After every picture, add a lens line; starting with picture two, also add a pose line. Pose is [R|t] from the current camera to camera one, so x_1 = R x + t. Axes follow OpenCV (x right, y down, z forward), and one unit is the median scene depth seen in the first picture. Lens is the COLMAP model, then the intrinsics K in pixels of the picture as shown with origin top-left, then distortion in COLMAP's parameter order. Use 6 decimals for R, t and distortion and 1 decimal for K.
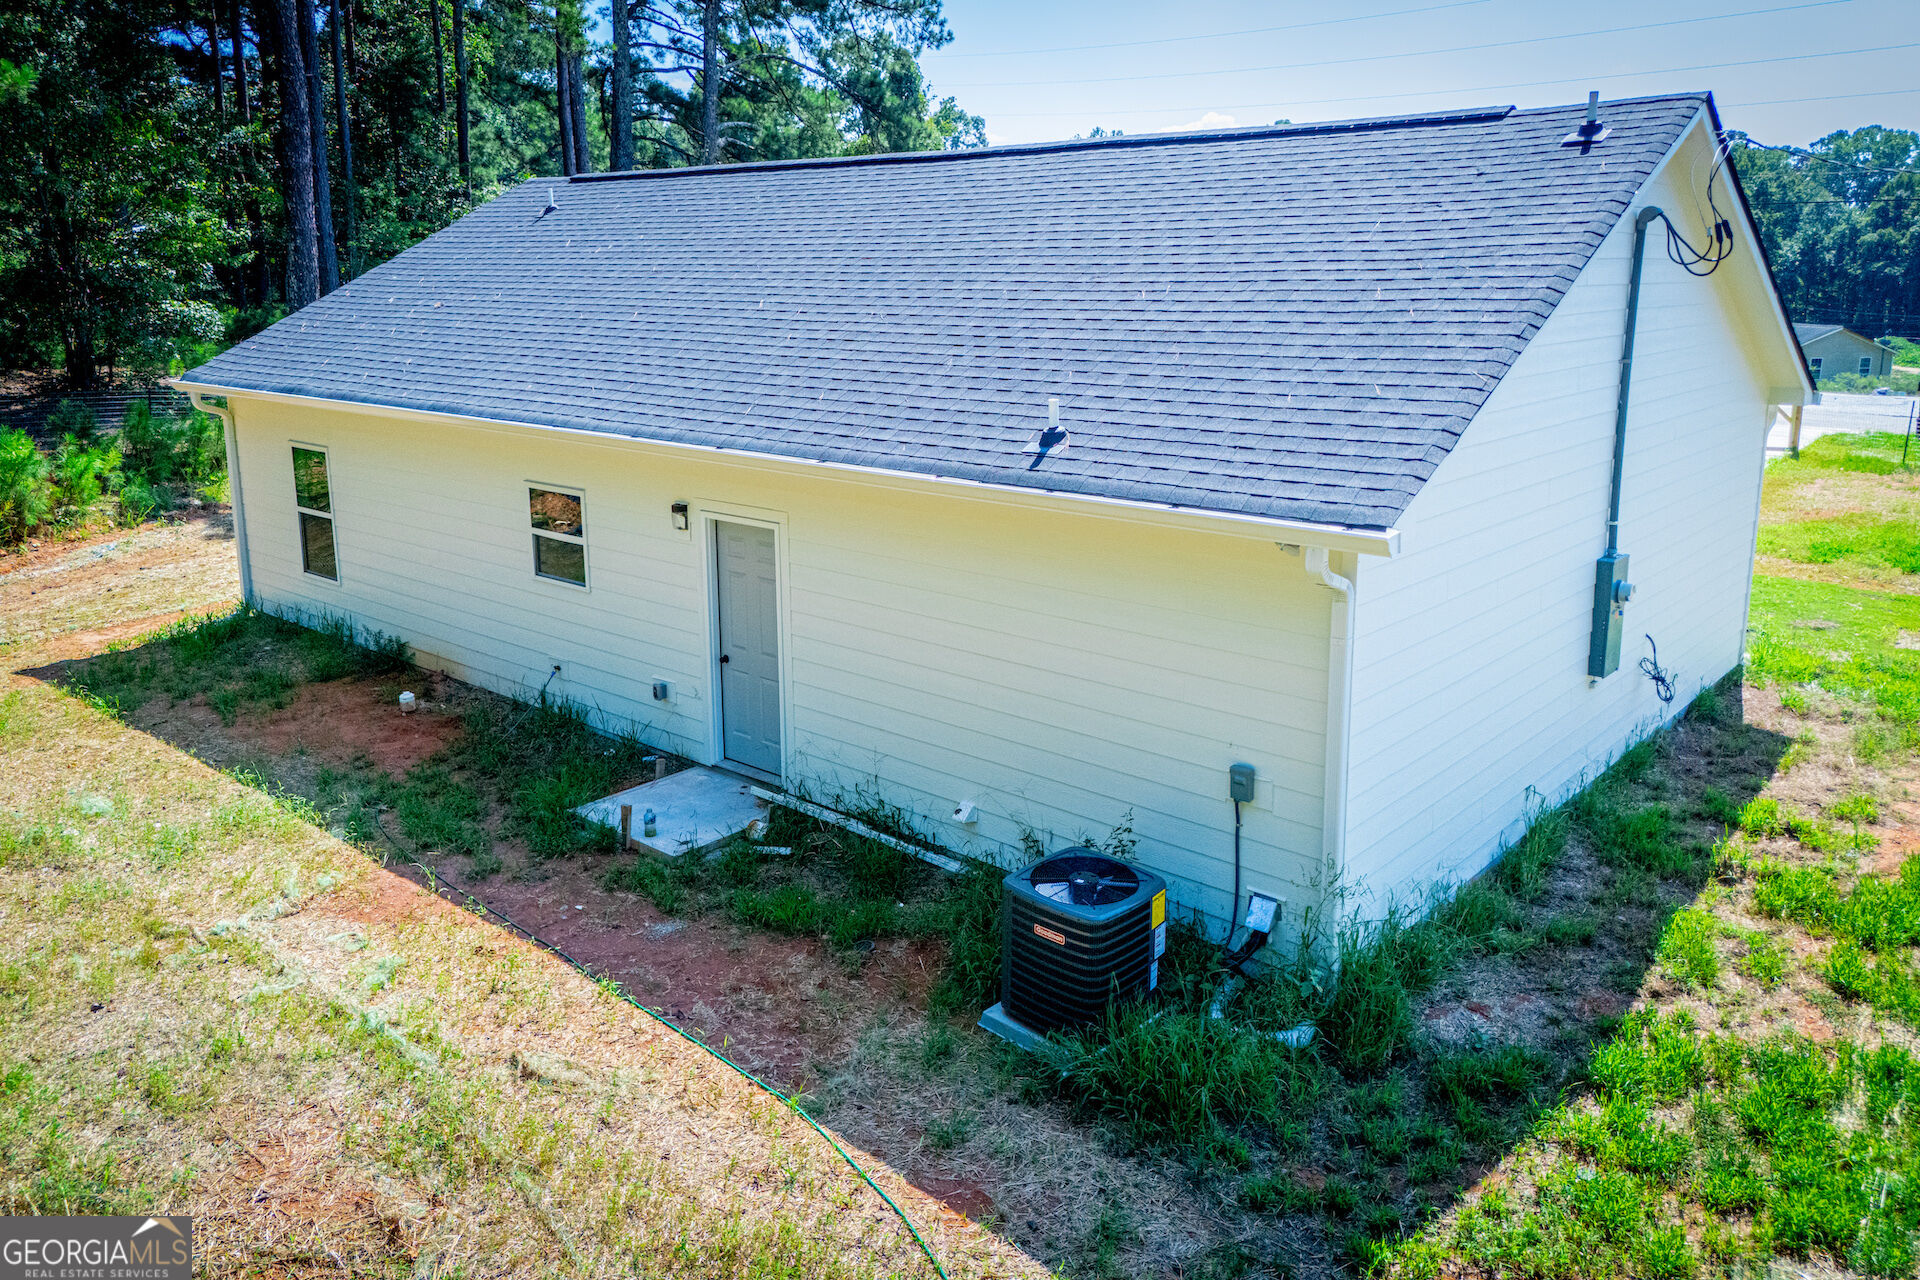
lens RADIAL K [[1430.6, 0, 964.1], [0, 1430.6, 560.7], [0, 0, 1]] dist [0.068063, -0.061533]
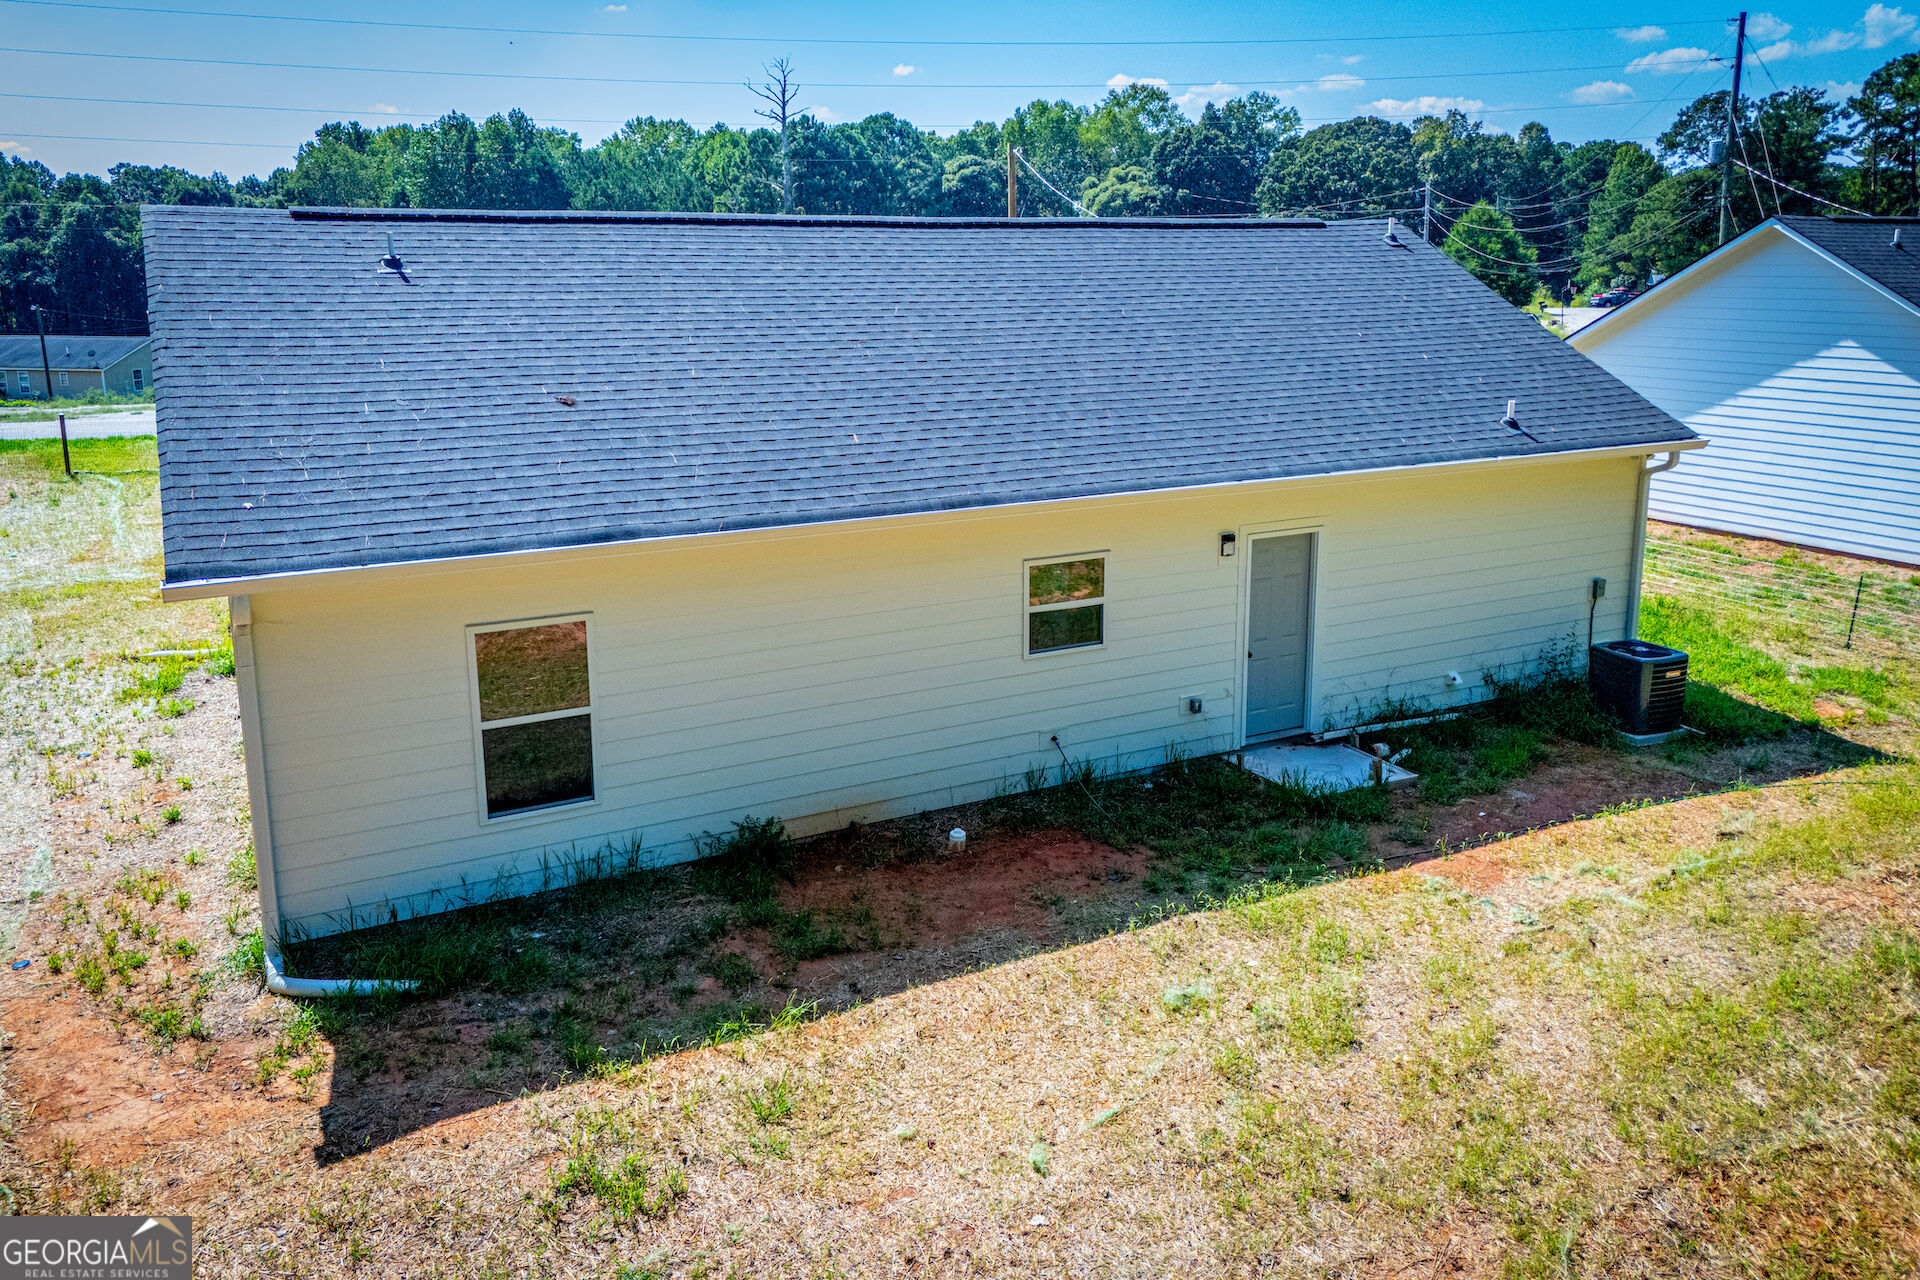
lens RADIAL K [[1430.6, 0, 964.1], [0, 1430.6, 560.7], [0, 0, 1]] dist [0.068063, -0.061533]
pose [[0.348572, -0.190395, 0.917740, -1.276618], [0.192821, 0.972773, 0.128576, -0.198640], [-0.917234, 0.132142, 0.375794, 0.719554]]
